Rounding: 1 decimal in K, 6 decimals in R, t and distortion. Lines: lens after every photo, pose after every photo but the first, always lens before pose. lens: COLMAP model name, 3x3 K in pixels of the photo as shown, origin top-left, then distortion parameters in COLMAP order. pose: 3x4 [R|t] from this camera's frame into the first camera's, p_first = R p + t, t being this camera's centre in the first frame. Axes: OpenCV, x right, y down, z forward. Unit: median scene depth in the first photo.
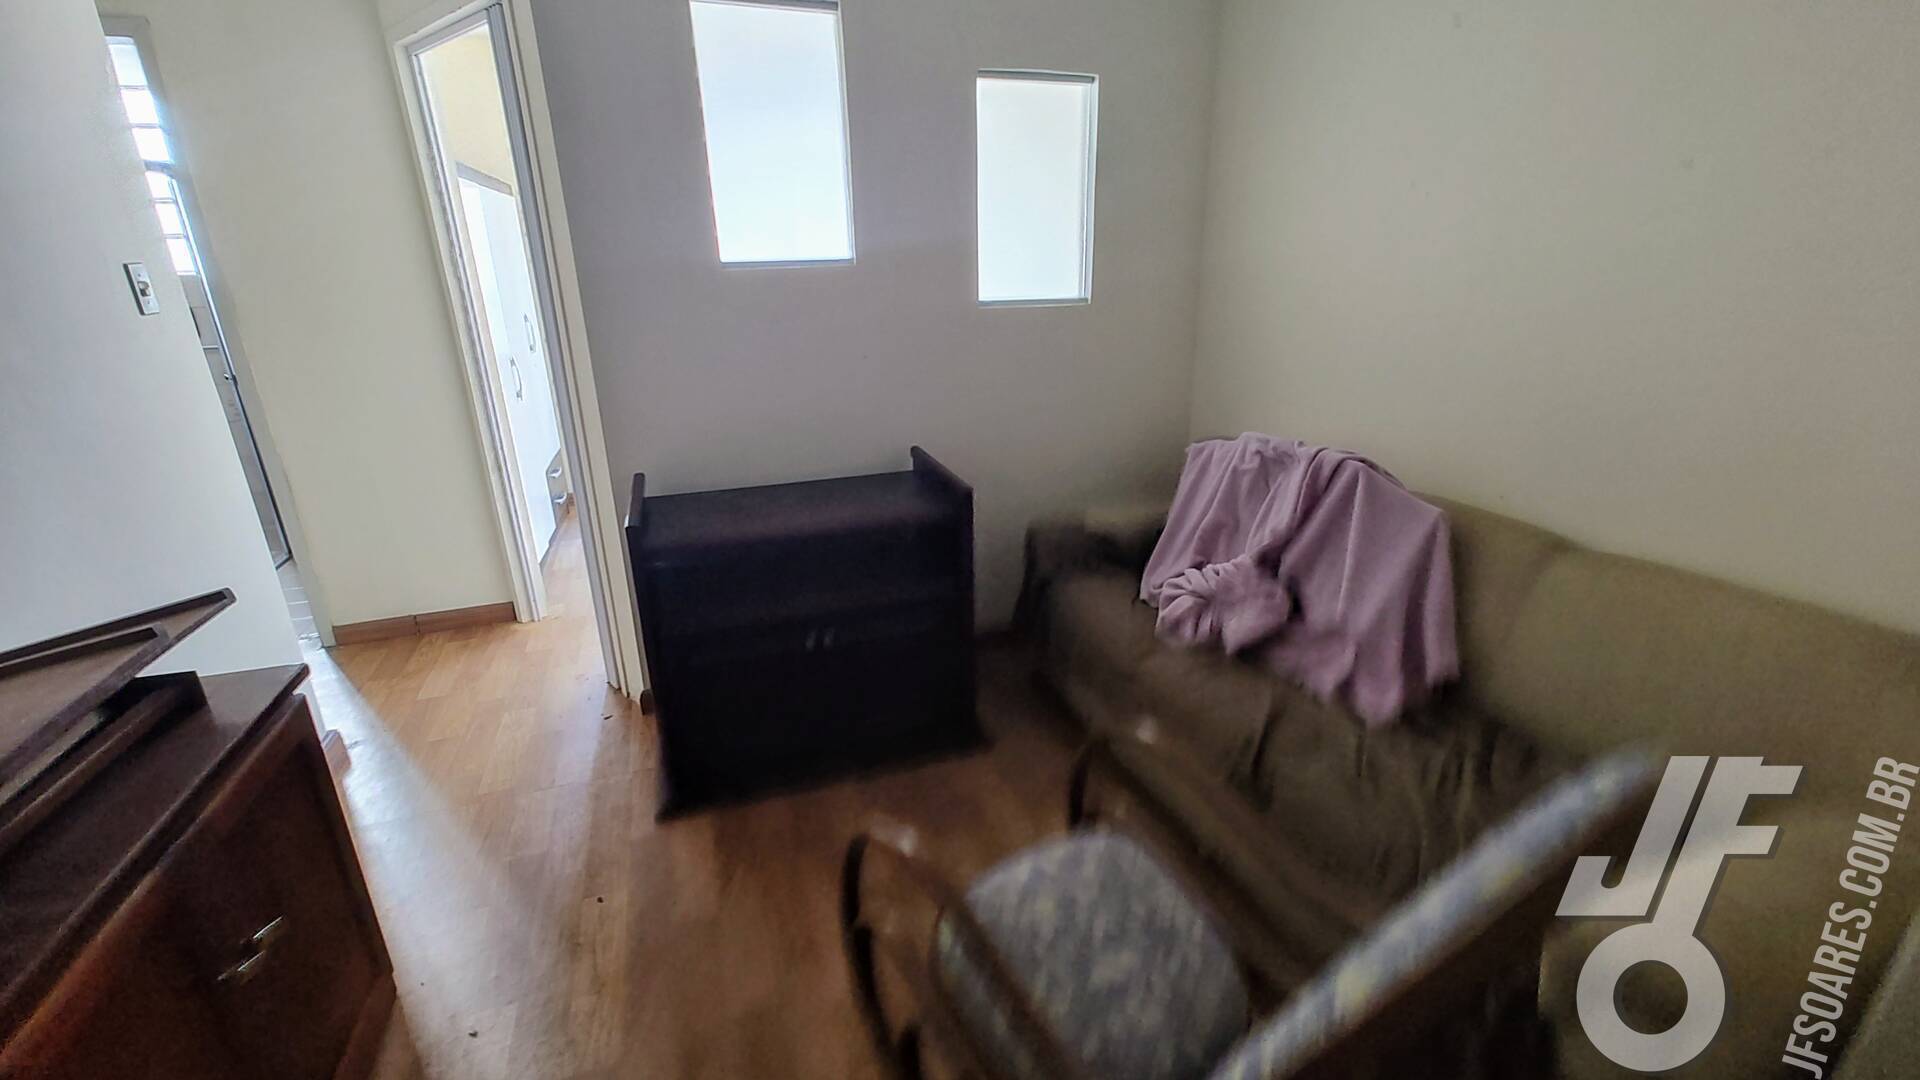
lens RADIAL K [[782.3, 0, 960.0], [0, 782.3, 540.0], [0, 0, 1]] dist [-0.007959, -0.000127]
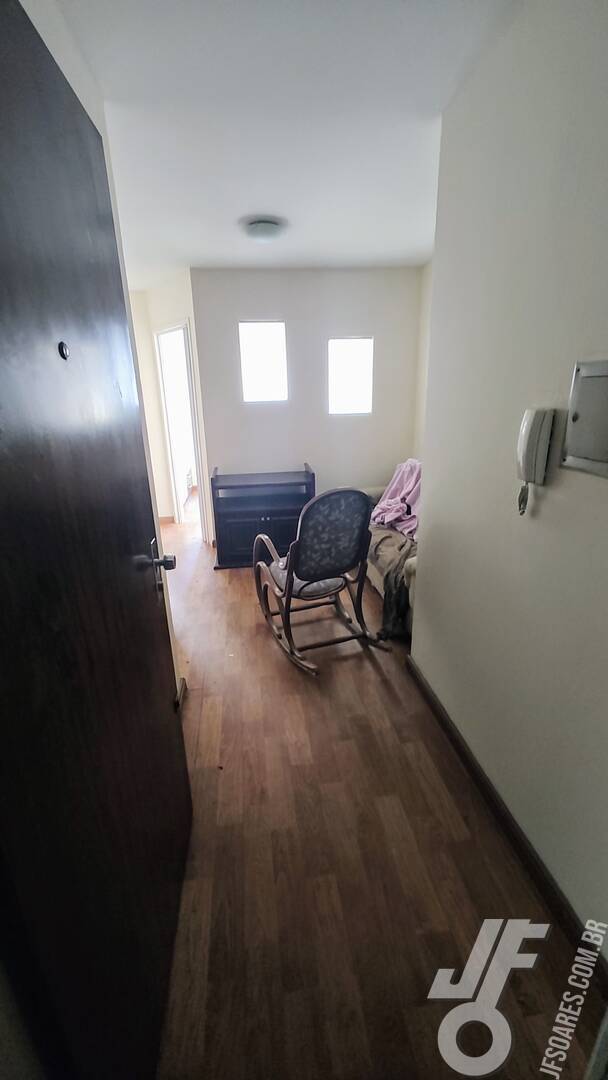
lens RADIAL K [[440.1, 0, 304.0], [0, 440.1, 540.0], [0, 0, 1]] dist [-0.007959, -0.000127]
pose [[0.976735, 0.066063, -0.204020, 0.301774], [-0.067469, 0.997721, 0.000063, 0.175844], [0.203559, 0.013704, 0.978967, -0.635427]]
